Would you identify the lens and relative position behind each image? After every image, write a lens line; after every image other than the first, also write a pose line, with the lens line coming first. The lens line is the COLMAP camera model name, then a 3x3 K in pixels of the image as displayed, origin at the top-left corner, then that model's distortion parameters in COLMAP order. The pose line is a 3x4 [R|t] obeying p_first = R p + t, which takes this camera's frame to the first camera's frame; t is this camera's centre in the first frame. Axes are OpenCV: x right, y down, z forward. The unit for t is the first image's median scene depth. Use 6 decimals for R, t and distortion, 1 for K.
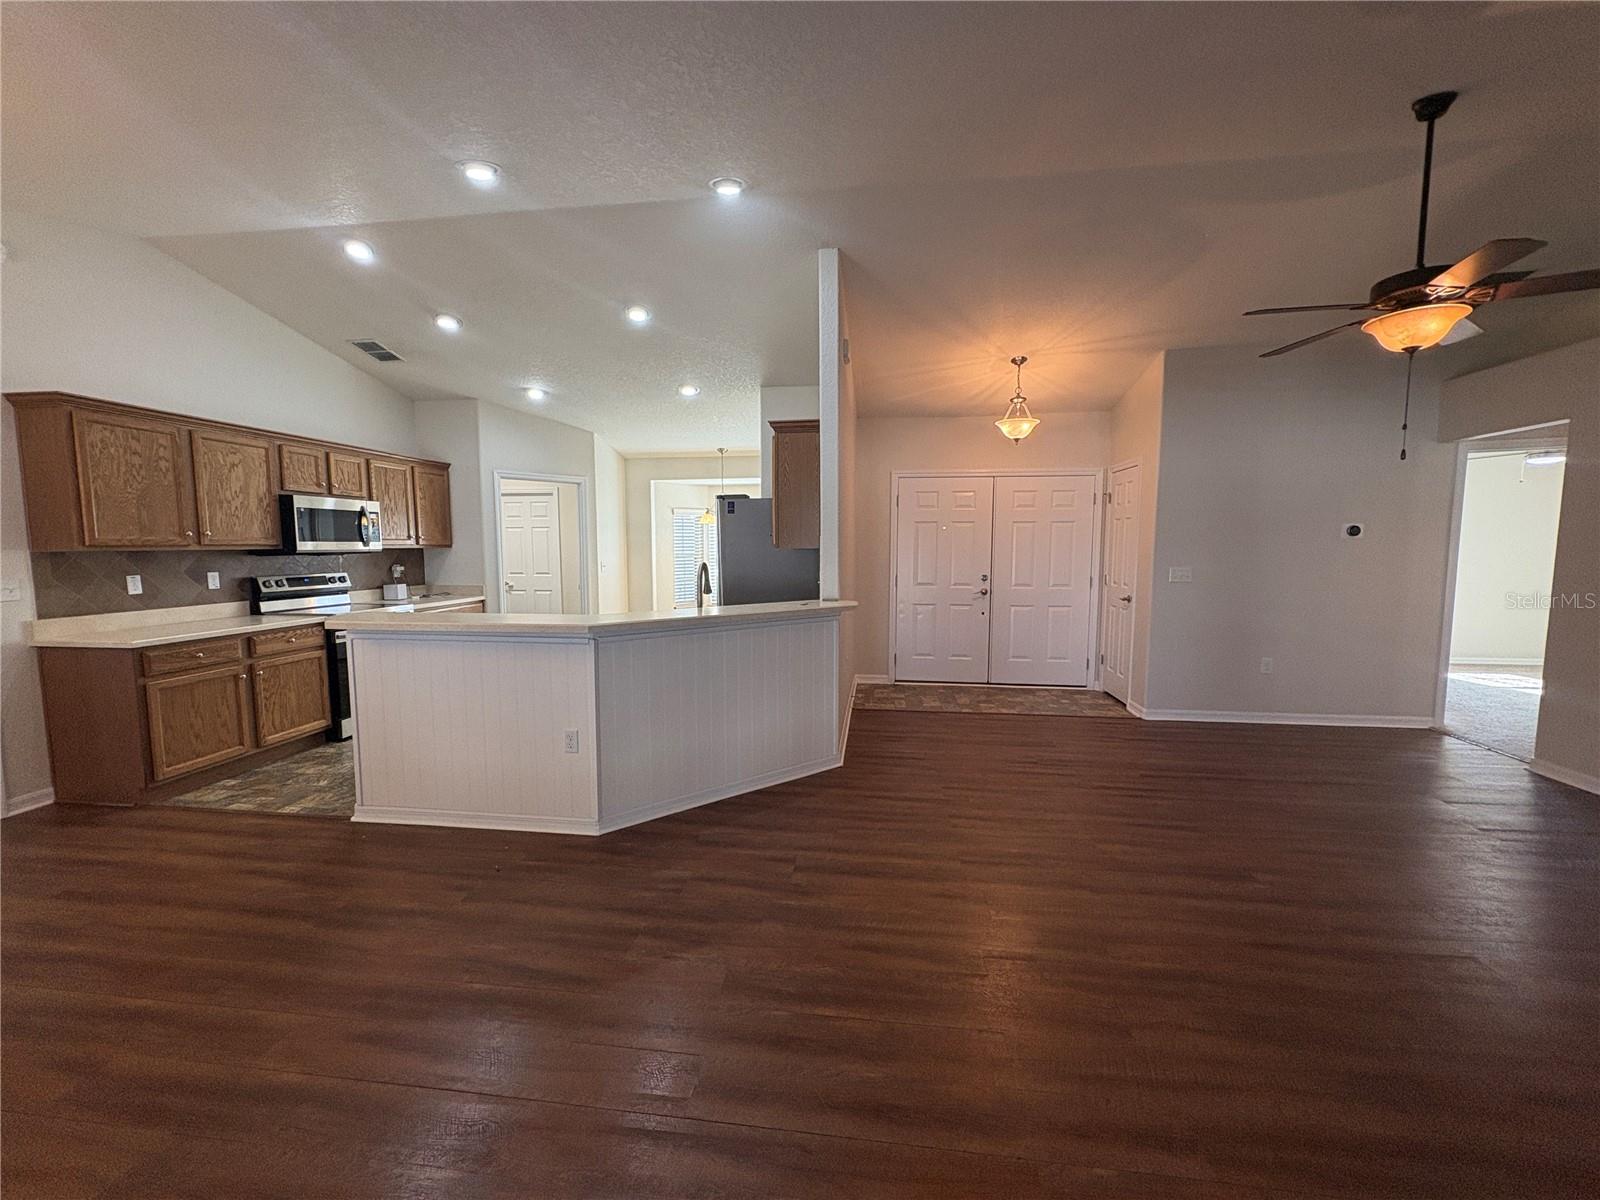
lens RADIAL K [[635.2, 0, 799.3], [0, 635.2, 601.2], [0, 0, 1]] dist [0.000904, 0.000516]
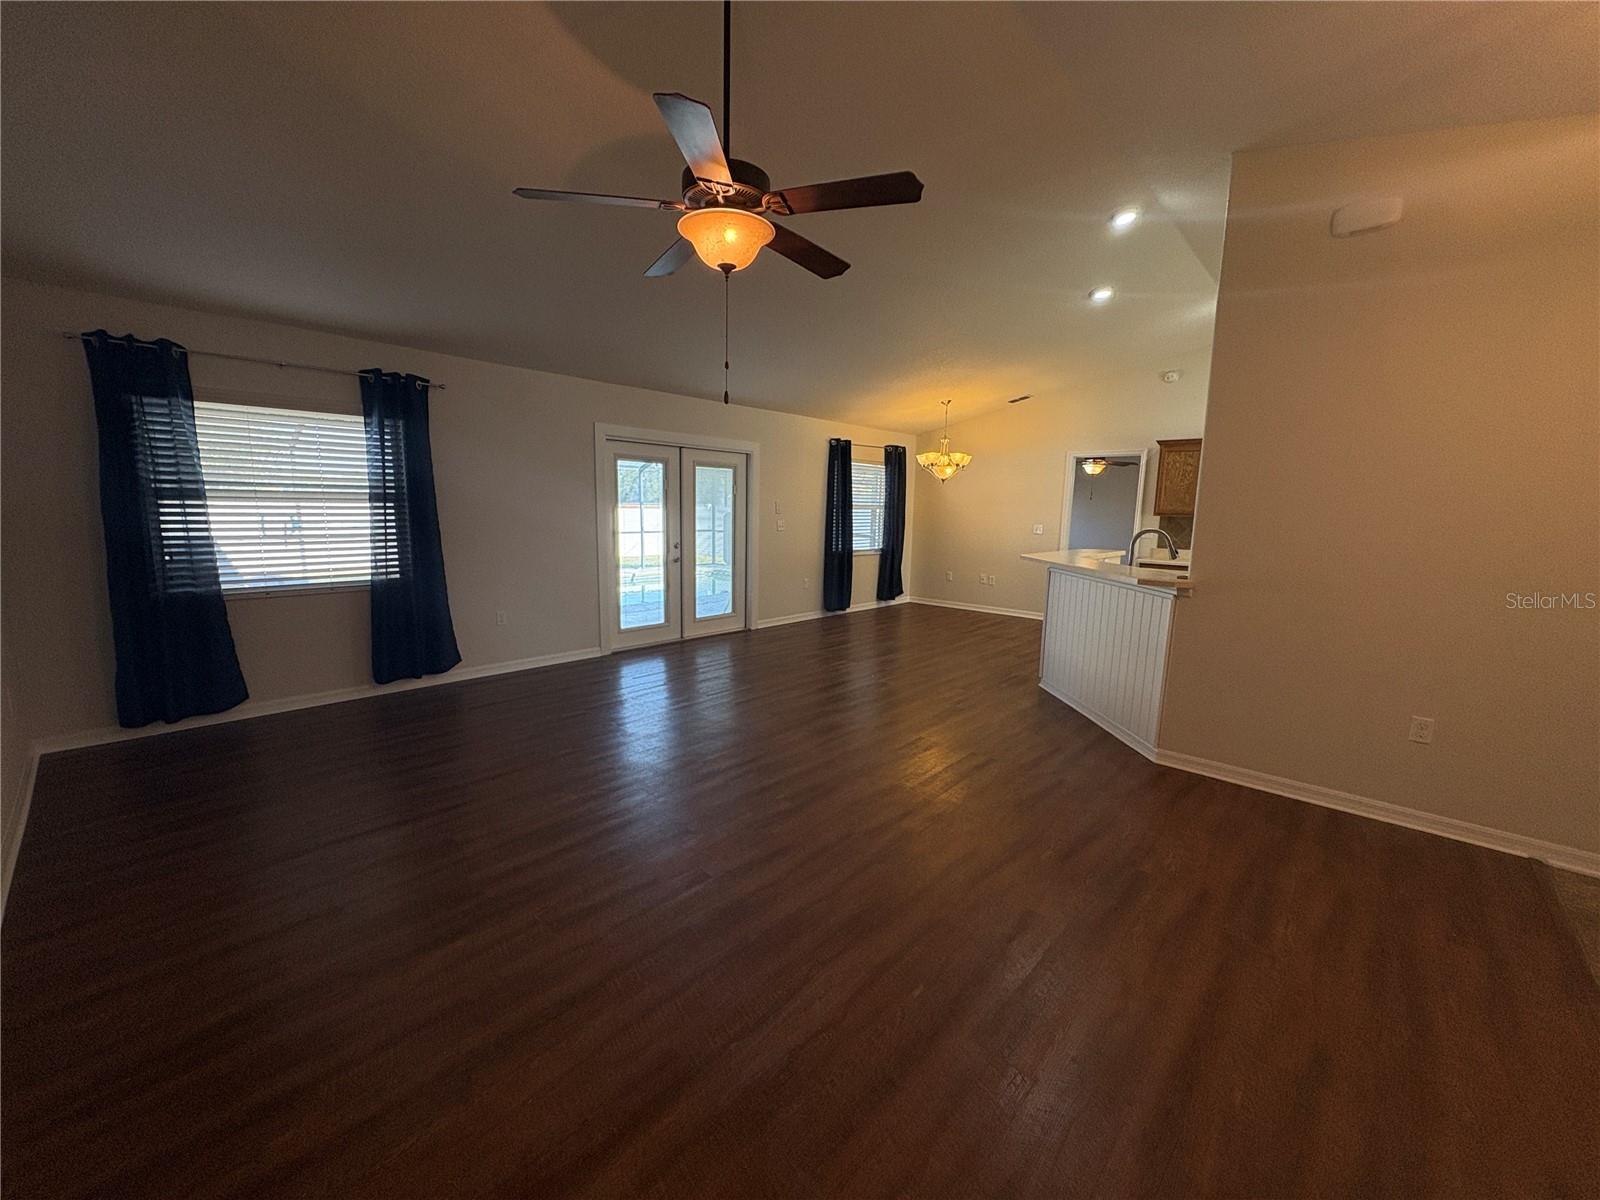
lens RADIAL K [[635.2, 0, 799.3], [0, 635.2, 601.2], [0, 0, 1]] dist [0.000904, 0.000516]
pose [[-0.574790, 0.110058, -0.810866, 0.942050], [-0.091322, 0.976097, 0.197219, -0.082042], [0.813190, 0.187409, -0.551000, 0.937823]]
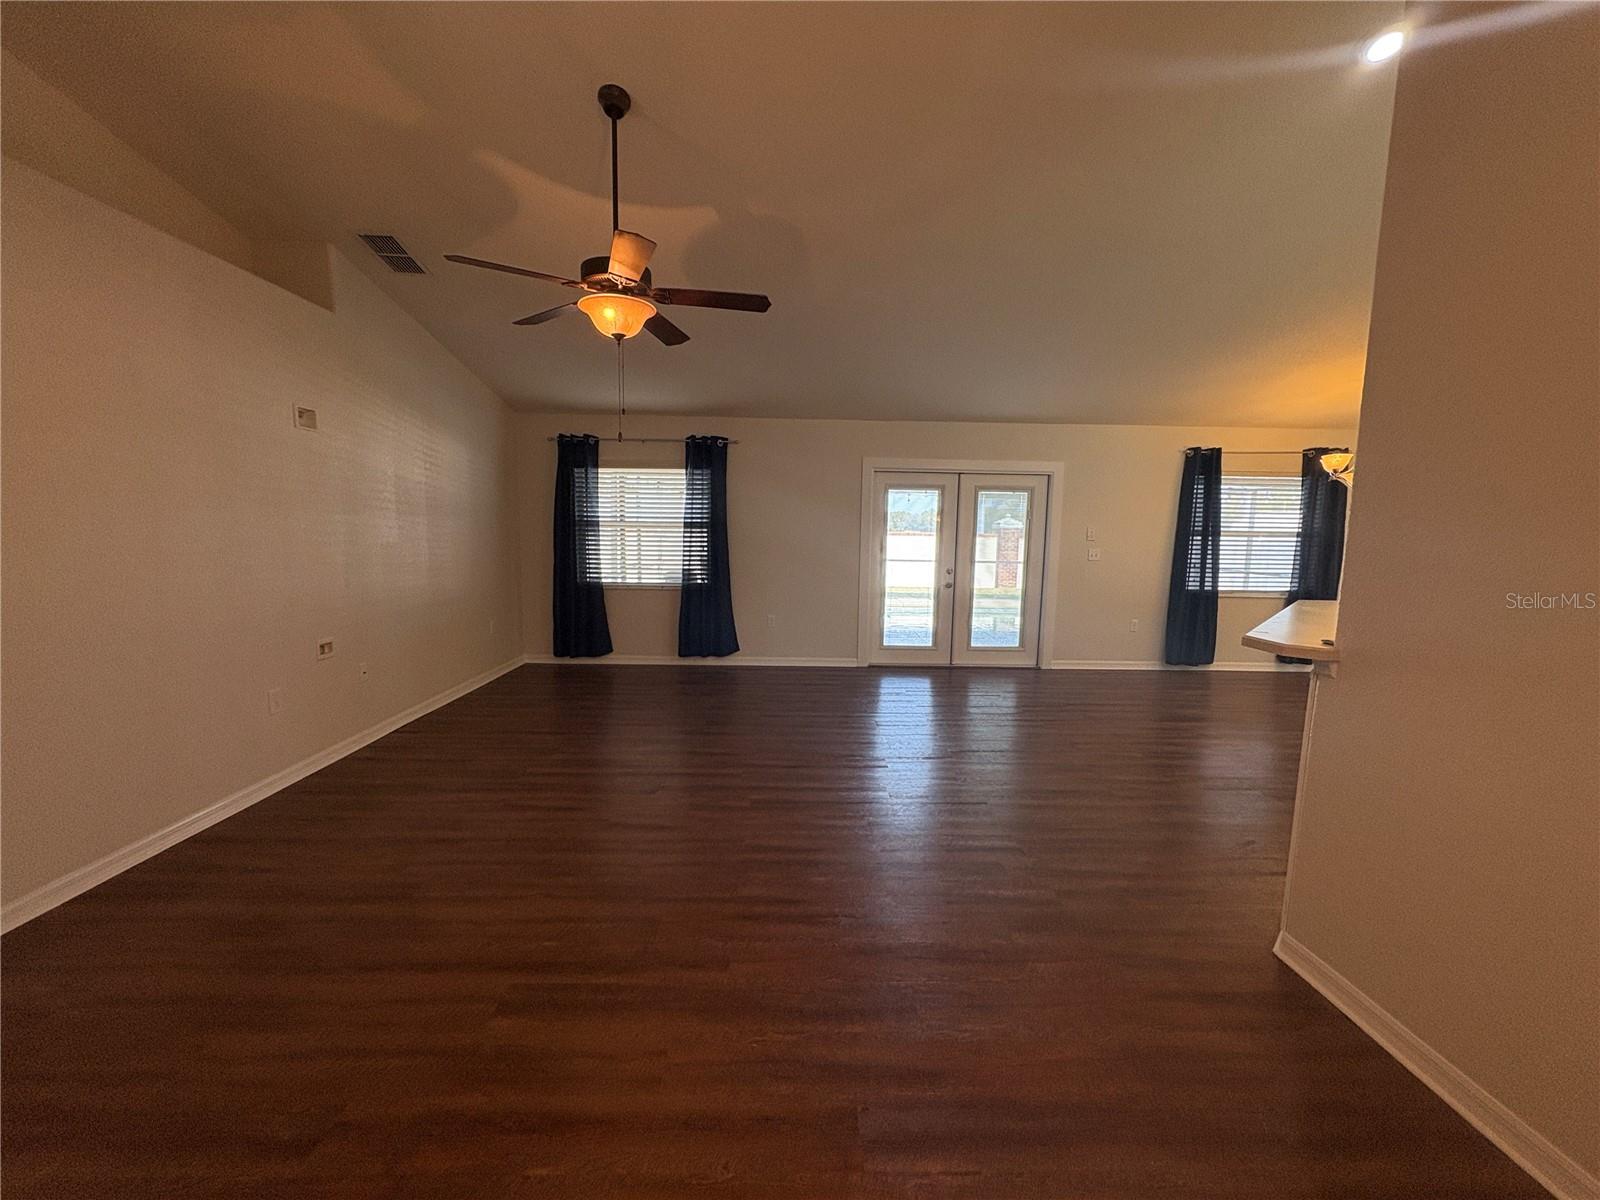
lens RADIAL K [[630.4, 0, 801.5], [0, 630.4, 603.3], [0, 0, 1]] dist [-0.000252, 0.000078]
pose [[-0.987477, 0.002702, -0.157740, 0.479043], [-0.029517, 0.979033, 0.201554, -0.102928], [0.154977, 0.203685, -0.966692, 1.243869]]
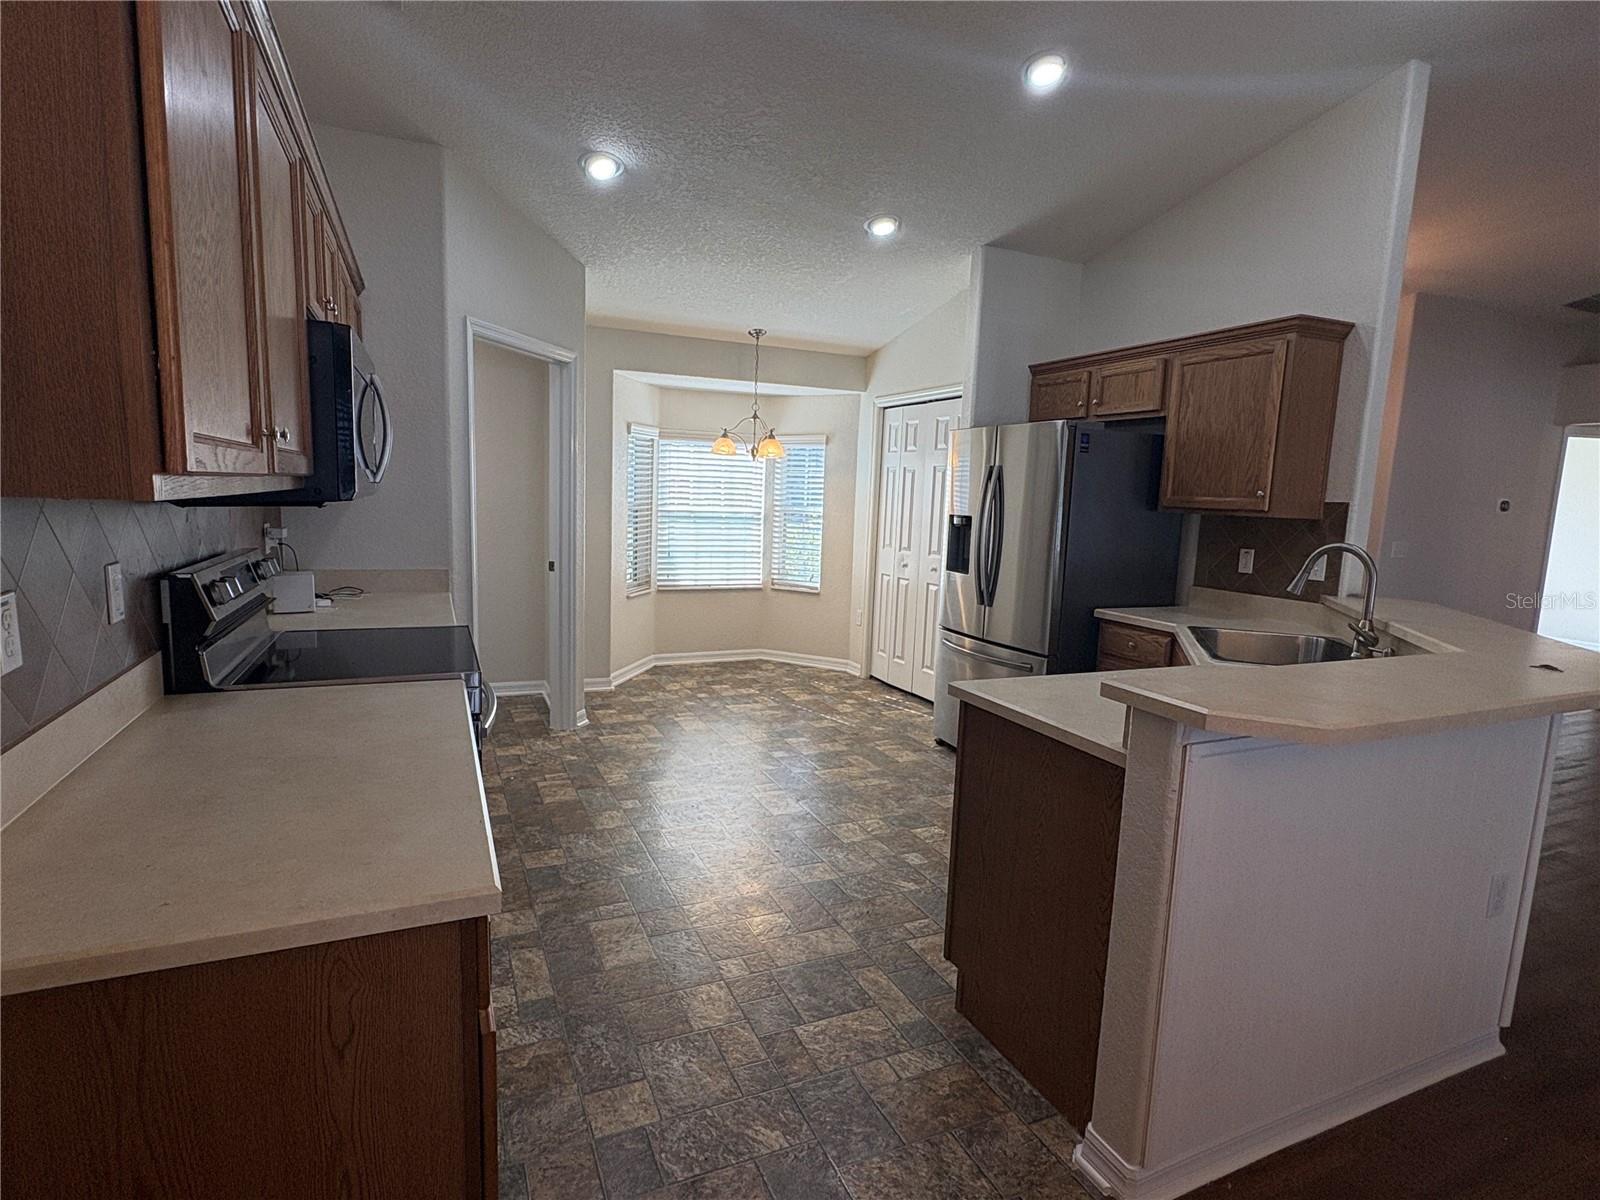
lens RADIAL K [[824.2, 0, 797.3], [0, 824.2, 601.9], [0, 0, 1]] dist [0.001265, 0.000509]
pose [[0.851343, -0.036242, 0.523356, -0.822521], [0.008587, 0.998440, 0.055174, -0.044157], [-0.524539, -0.042478, 0.850326, 0.501312]]
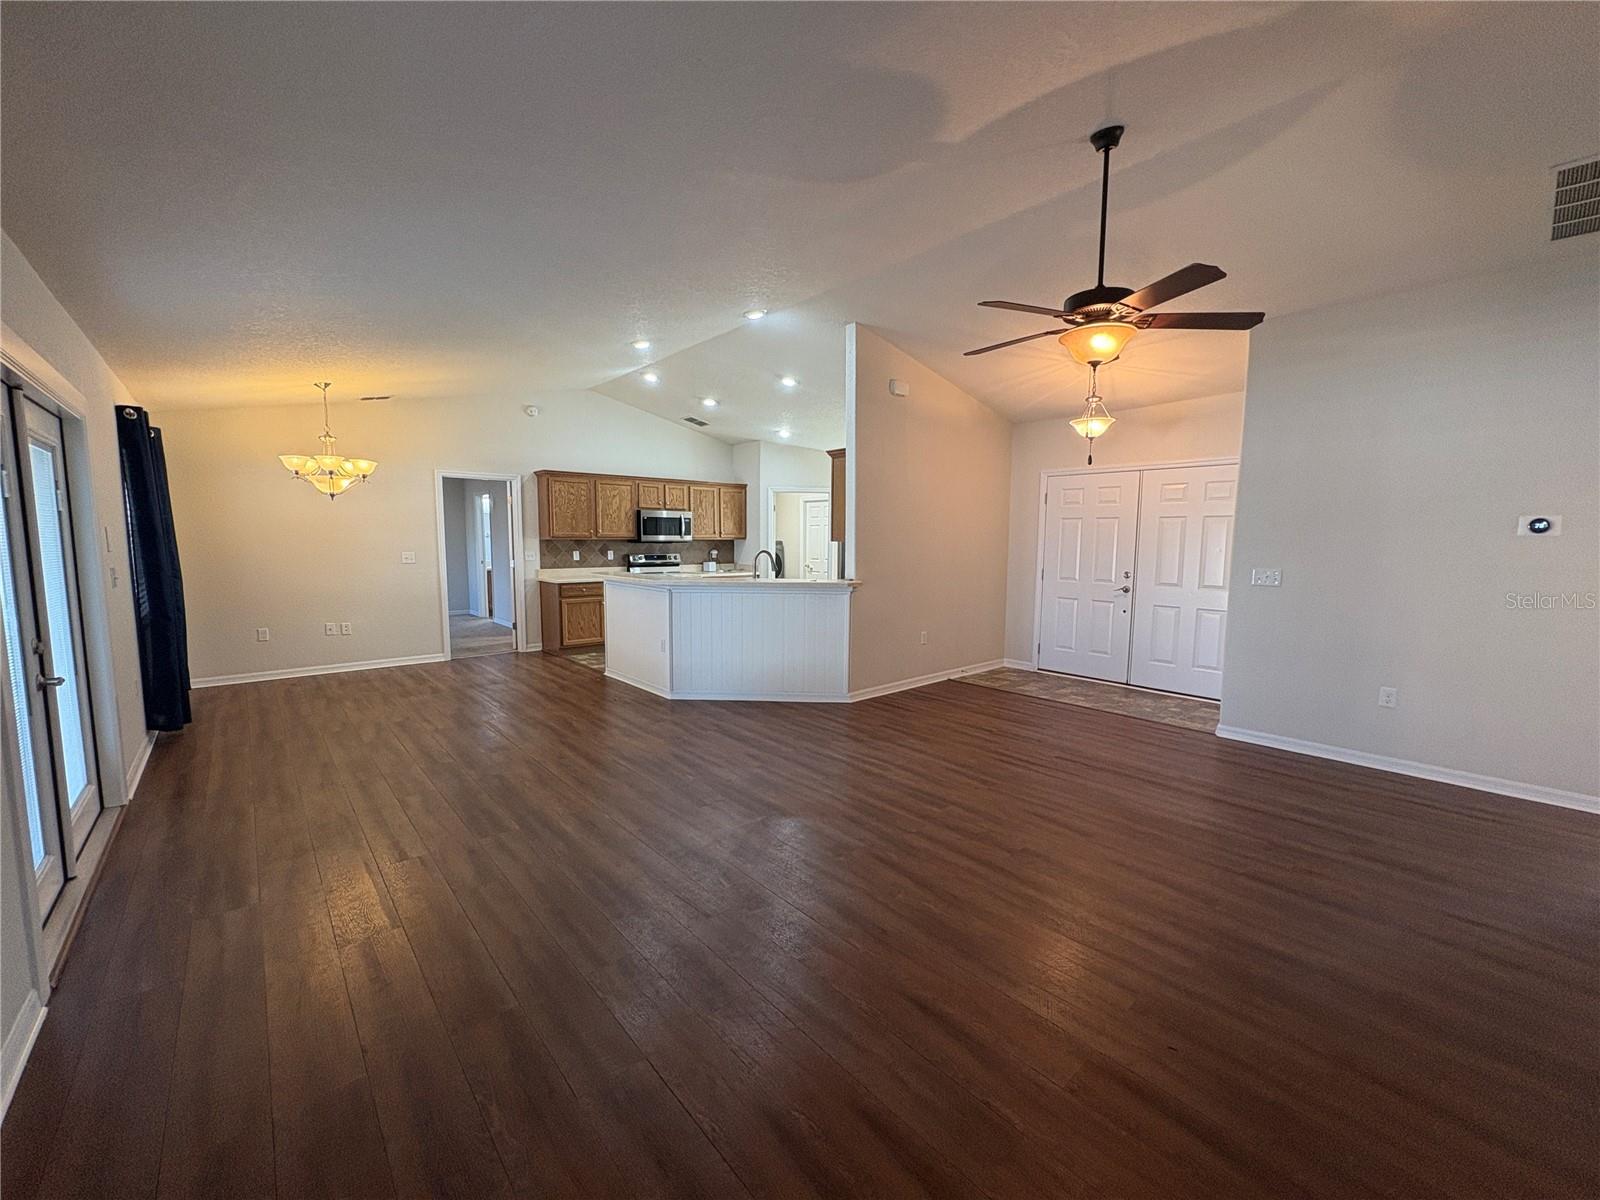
lens RADIAL K [[630.4, 0, 801.5], [0, 630.4, 603.3], [0, 0, 1]] dist [-0.000252, 0.000078]
pose [[0.756044, 0.074323, -0.650287, 0.759666], [-0.065485, 0.997136, 0.037830, 0.003271], [0.651236, 0.013983, 0.758746, -0.081053]]
